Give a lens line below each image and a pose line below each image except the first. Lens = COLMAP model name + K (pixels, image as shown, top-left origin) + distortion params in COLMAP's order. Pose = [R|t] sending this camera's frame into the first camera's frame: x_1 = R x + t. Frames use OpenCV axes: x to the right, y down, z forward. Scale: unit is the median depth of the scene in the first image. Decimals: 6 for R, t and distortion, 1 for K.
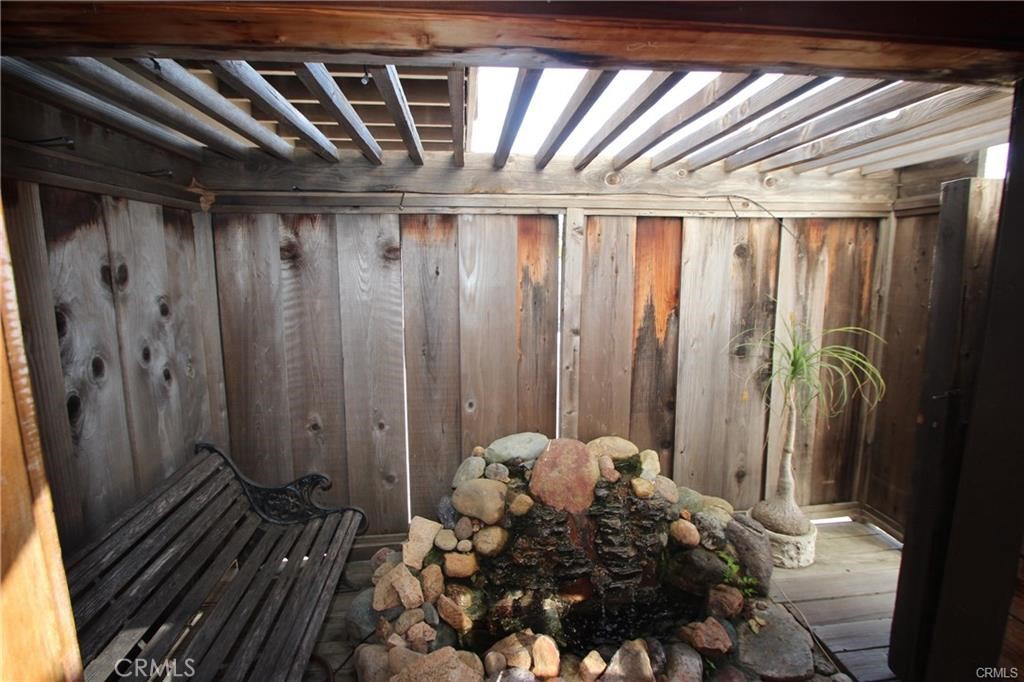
lens RADIAL K [[483.2, 0, 512.0], [0, 483.2, 341.0], [0, 0, 1]] dist [-0.006616, -0.001448]
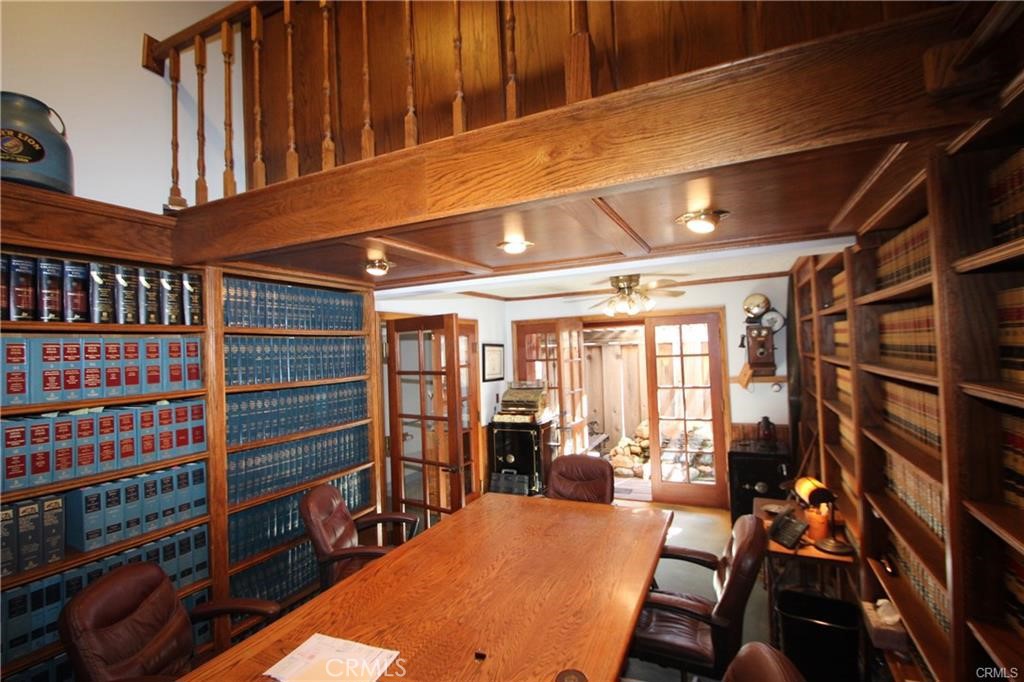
lens RADIAL K [[483.2, 0, 512.0], [0, 483.2, 341.0], [0, 0, 1]] dist [-0.006616, -0.001448]
pose [[0.857172, -0.039765, -0.513493, 0.835996], [-0.040123, 0.988829, -0.143553, 0.214995], [0.513465, 0.143653, 0.846001, -2.200040]]
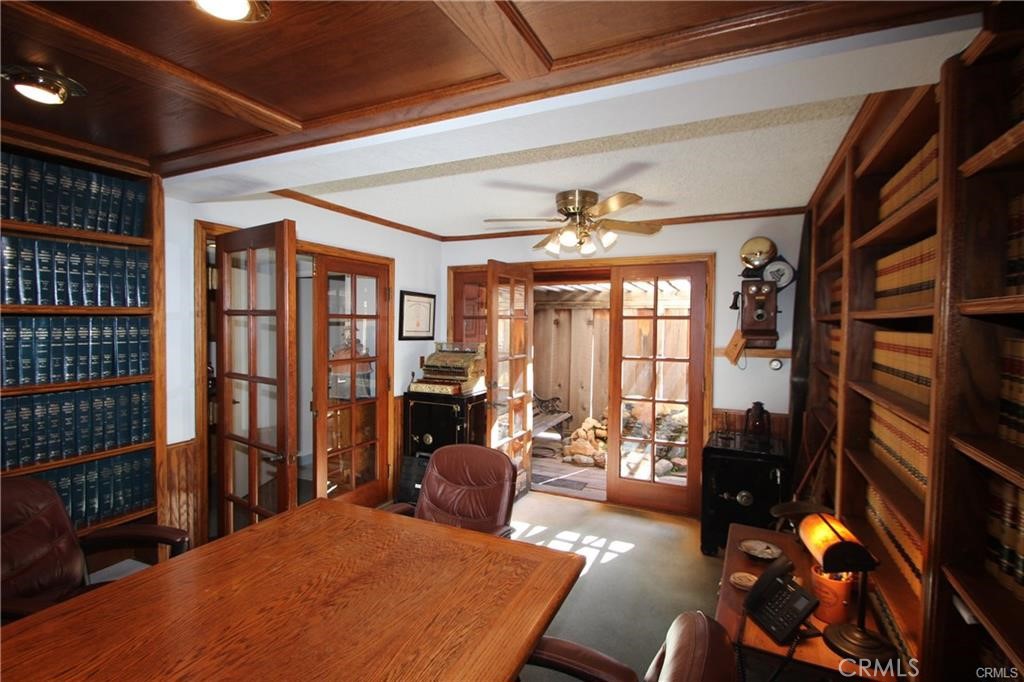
lens RADIAL K [[483.2, 0, 512.0], [0, 483.2, 341.0], [0, 0, 1]] dist [-0.006616, -0.001448]
pose [[0.857018, 0.031223, -0.514339, 0.805011], [-0.089053, 0.992118, -0.088160, 0.207185], [0.507532, 0.121358, 0.853043, -1.588753]]
